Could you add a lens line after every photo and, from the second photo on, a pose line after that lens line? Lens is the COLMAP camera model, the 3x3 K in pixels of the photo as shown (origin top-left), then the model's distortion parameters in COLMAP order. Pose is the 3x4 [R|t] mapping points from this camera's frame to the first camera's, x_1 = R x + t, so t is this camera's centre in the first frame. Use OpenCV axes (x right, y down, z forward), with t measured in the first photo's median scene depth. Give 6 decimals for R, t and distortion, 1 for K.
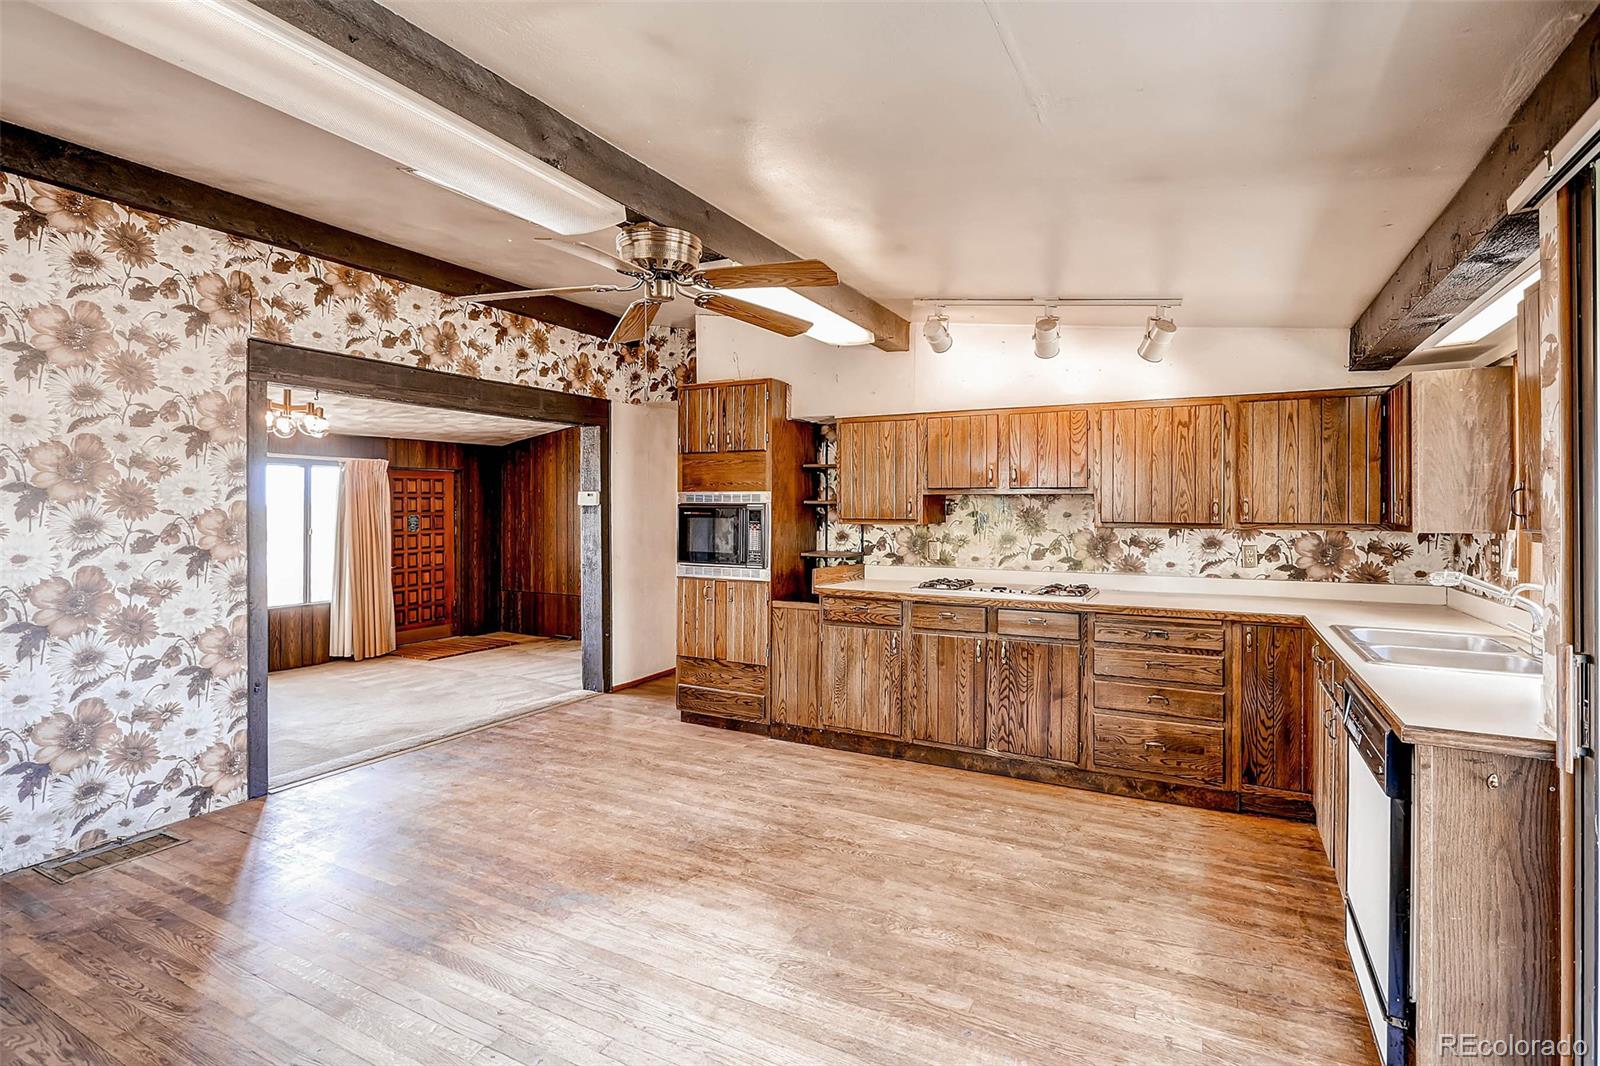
lens RADIAL K [[759.4, 0, 799.6], [0, 759.4, 512.7], [0, 0, 1]] dist [-0.012381, 0.002896]
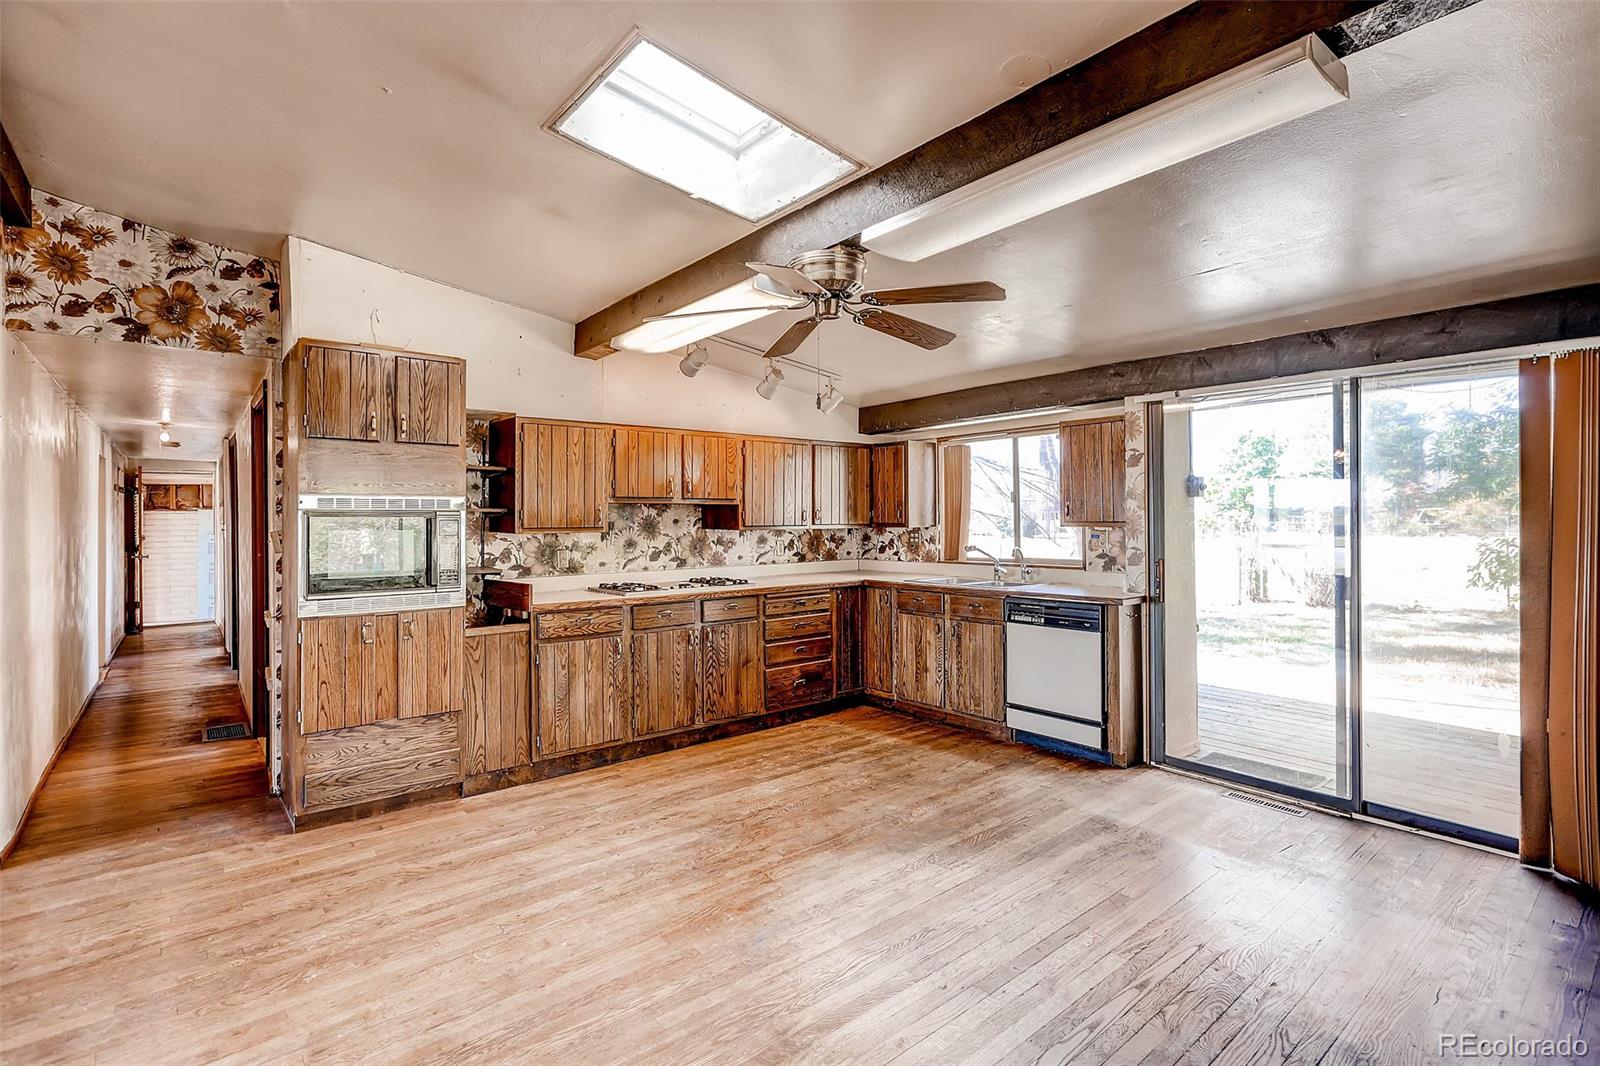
lens RADIAL K [[759.4, 0, 810.9], [0, 759.4, 506.8], [0, 0, 1]] dist [-0.012381, 0.002896]
pose [[0.371792, 0.008487, 0.928277, -0.842033], [0.008788, 0.999881, -0.012661, -0.003967], [-0.928274, 0.012865, 0.371673, 0.439612]]
